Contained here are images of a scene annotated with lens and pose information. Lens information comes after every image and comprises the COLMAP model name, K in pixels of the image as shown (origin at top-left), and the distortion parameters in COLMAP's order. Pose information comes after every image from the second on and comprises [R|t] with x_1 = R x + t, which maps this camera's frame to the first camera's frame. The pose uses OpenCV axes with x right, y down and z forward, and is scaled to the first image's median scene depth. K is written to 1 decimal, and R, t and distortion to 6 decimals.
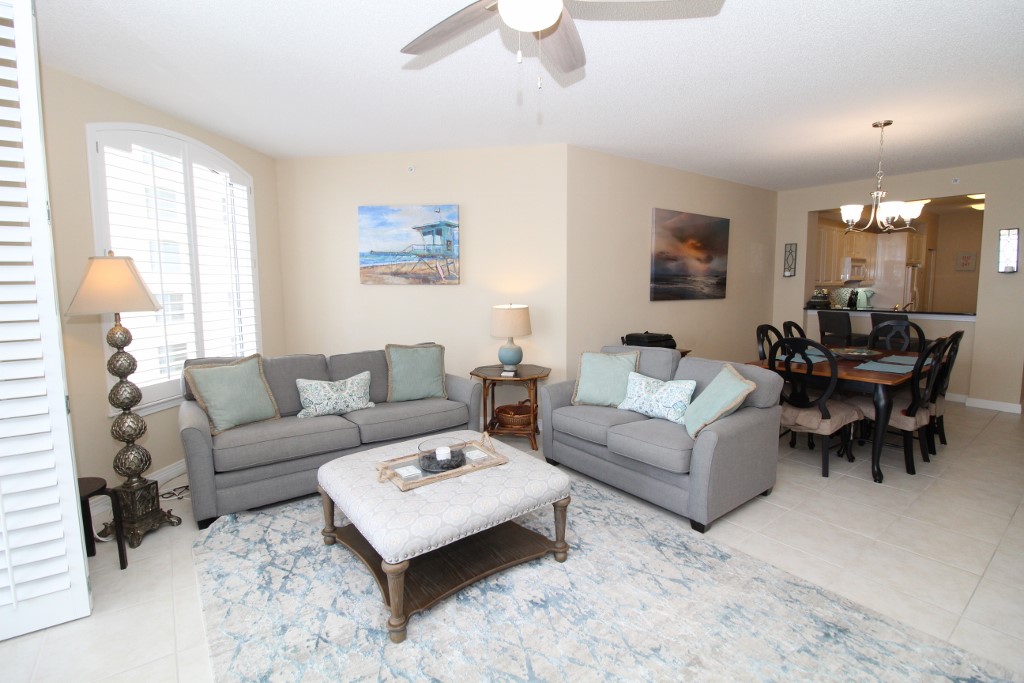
lens RADIAL K [[477.5, 0, 510.9], [0, 477.5, 328.7], [0, 0, 1]] dist [0.000556, -0.012360]
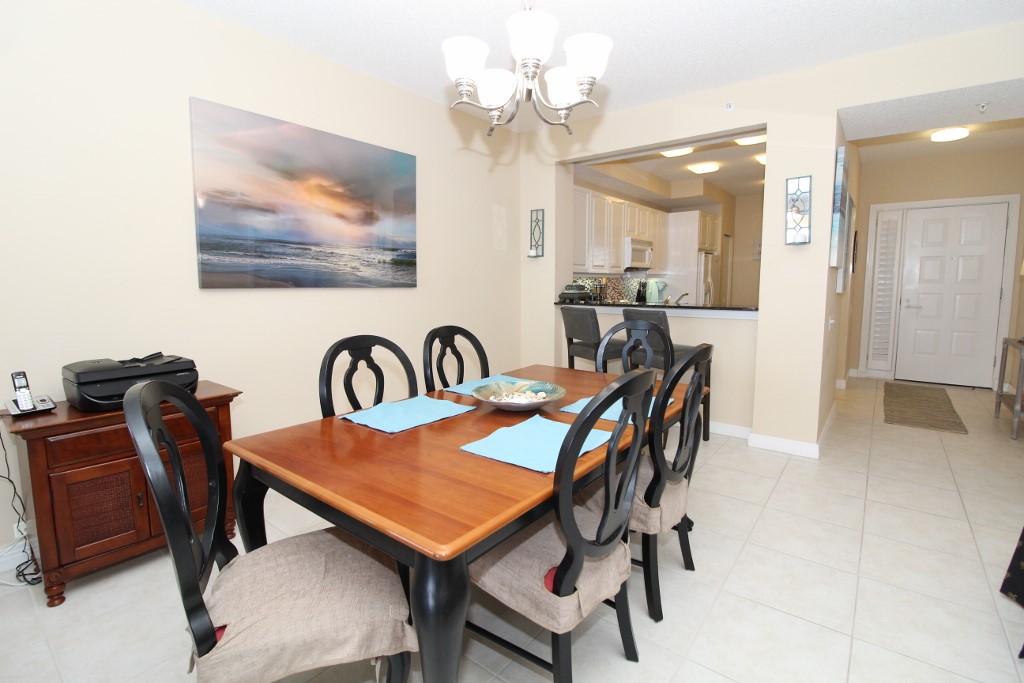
lens RADIAL K [[477.5, 0, 510.9], [0, 477.5, 328.7], [0, 0, 1]] dist [0.000556, -0.012360]
pose [[0.966976, -0.020510, 0.254039, 0.437313], [0.020182, 0.999789, 0.003897, -0.011101], [-0.254065, 0.001358, 0.967186, 0.402222]]
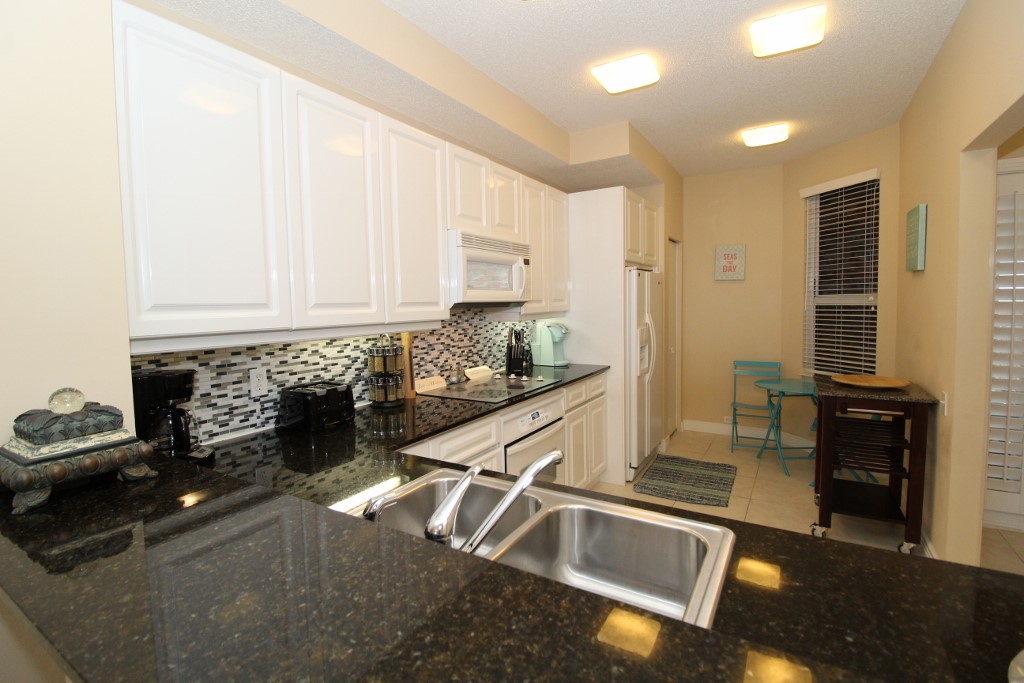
lens RADIAL K [[470.0, 0, 508.9], [0, 470.0, 329.2], [0, 0, 1]] dist [-0.000382, -0.000055]
pose [[0.933039, -0.030046, 0.358518, 0.843344], [0.045157, 0.998406, -0.033847, -0.096287], [-0.356930, 0.047771, 0.932909, 0.935746]]
